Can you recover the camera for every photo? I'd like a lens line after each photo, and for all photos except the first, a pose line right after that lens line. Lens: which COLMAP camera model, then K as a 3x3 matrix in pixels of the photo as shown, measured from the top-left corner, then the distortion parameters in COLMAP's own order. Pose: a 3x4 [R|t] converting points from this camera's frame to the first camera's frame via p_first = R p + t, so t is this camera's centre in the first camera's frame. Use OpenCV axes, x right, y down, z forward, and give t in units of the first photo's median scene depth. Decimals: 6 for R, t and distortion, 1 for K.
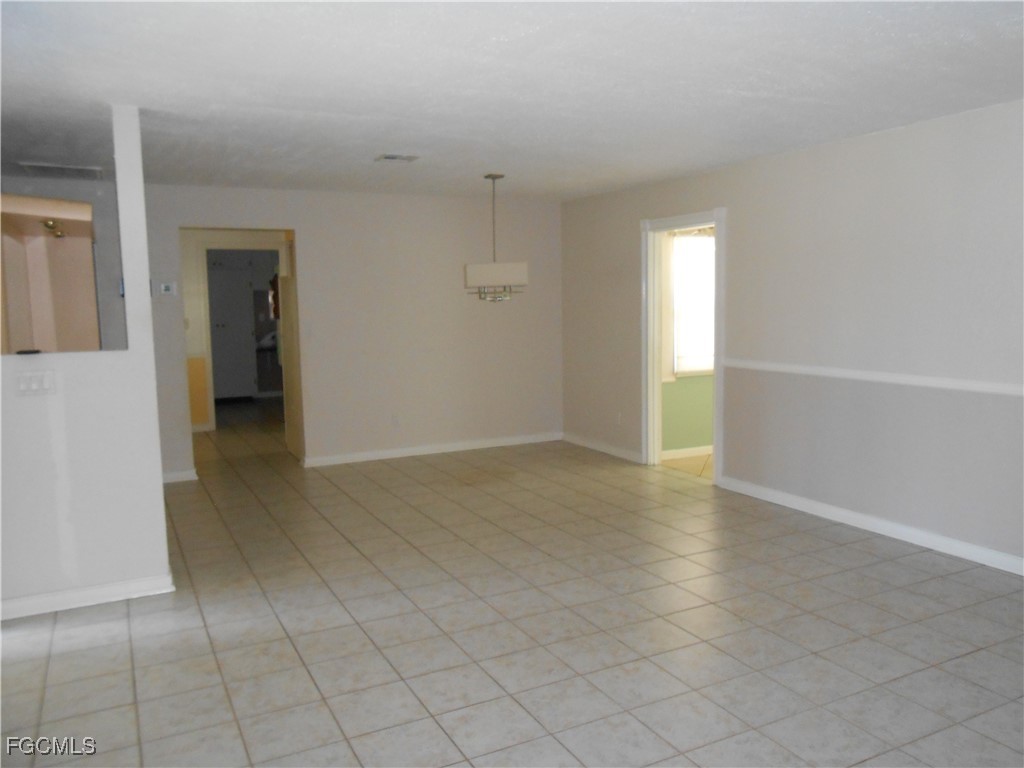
lens RADIAL K [[799.9, 0, 508.8], [0, 799.9, 385.7], [0, 0, 1]] dist [-0.051100, 0.052096]
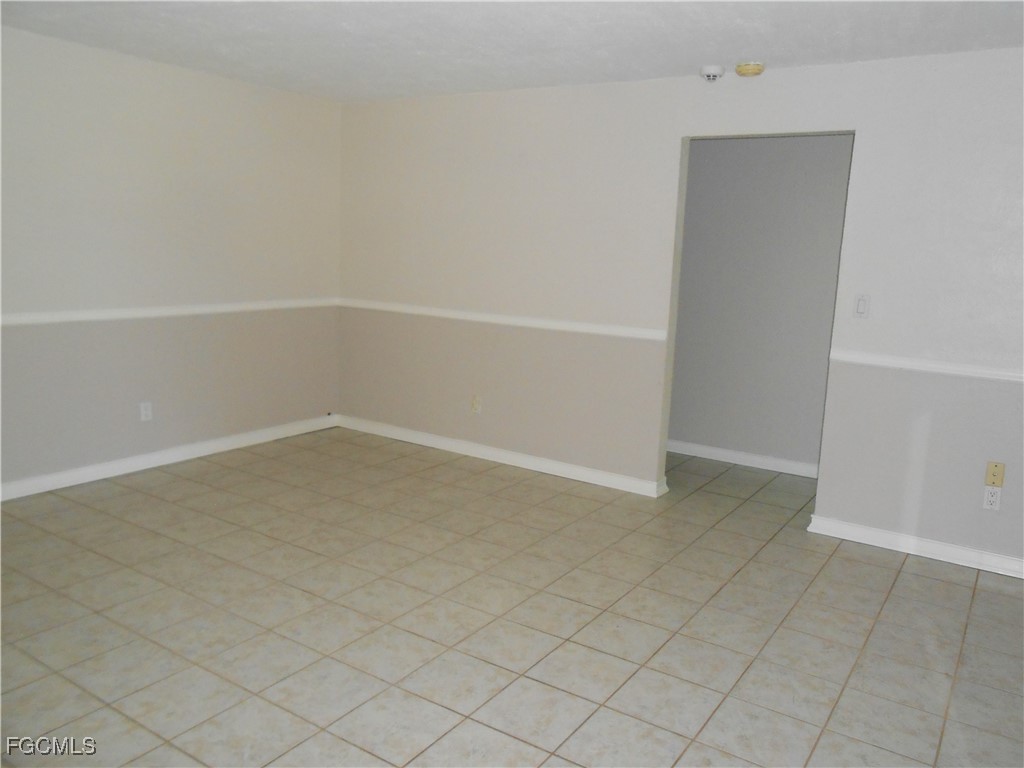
lens RADIAL K [[799.9, 0, 508.6], [0, 799.9, 382.4], [0, 0, 1]] dist [-0.051100, 0.052096]
pose [[-0.493883, -0.161038, 0.854486, -0.740847], [0.052854, 0.975324, 0.214360, -0.133003], [-0.867920, 0.151032, -0.473184, 1.136233]]
